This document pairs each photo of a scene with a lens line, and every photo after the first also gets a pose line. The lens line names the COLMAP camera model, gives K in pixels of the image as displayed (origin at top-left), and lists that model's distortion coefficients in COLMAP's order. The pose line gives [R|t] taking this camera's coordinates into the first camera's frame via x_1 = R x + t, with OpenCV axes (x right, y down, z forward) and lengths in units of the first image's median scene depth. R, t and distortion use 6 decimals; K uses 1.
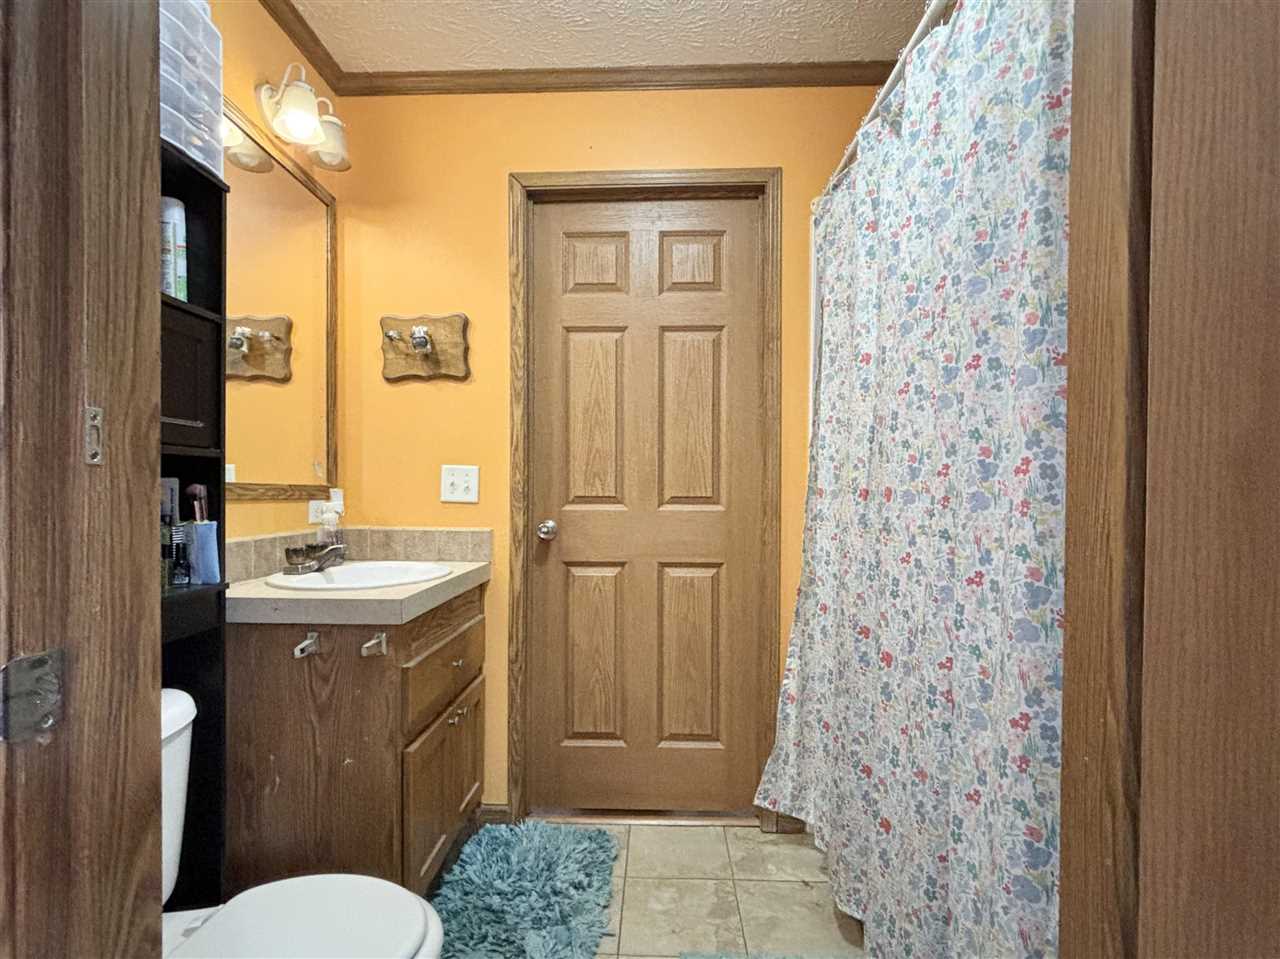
lens RADIAL K [[589.7, 0, 639.1], [0, 589.7, 482.7], [0, 0, 1]] dist [-0.005923, -0.000643]
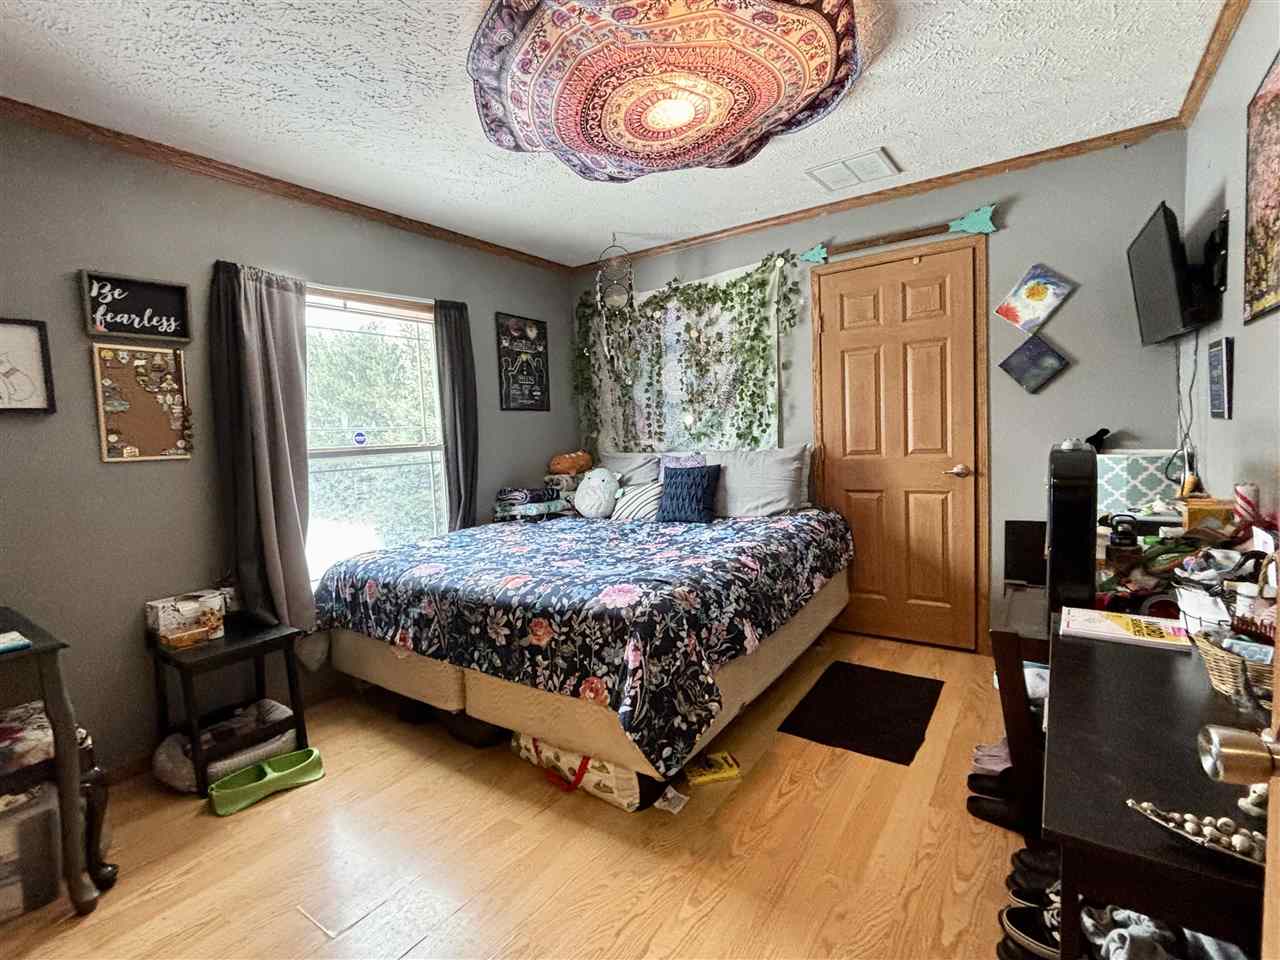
lens RADIAL K [[589.7, 0, 639.8], [0, 589.7, 479.9], [0, 0, 1]] dist [-0.005923, -0.000643]
pose [[0.840514, -0.002063, -0.541786, 0.297599], [0.039589, 0.997553, 0.057620, -0.015235], [0.540342, -0.069879, 0.838539, -0.753527]]
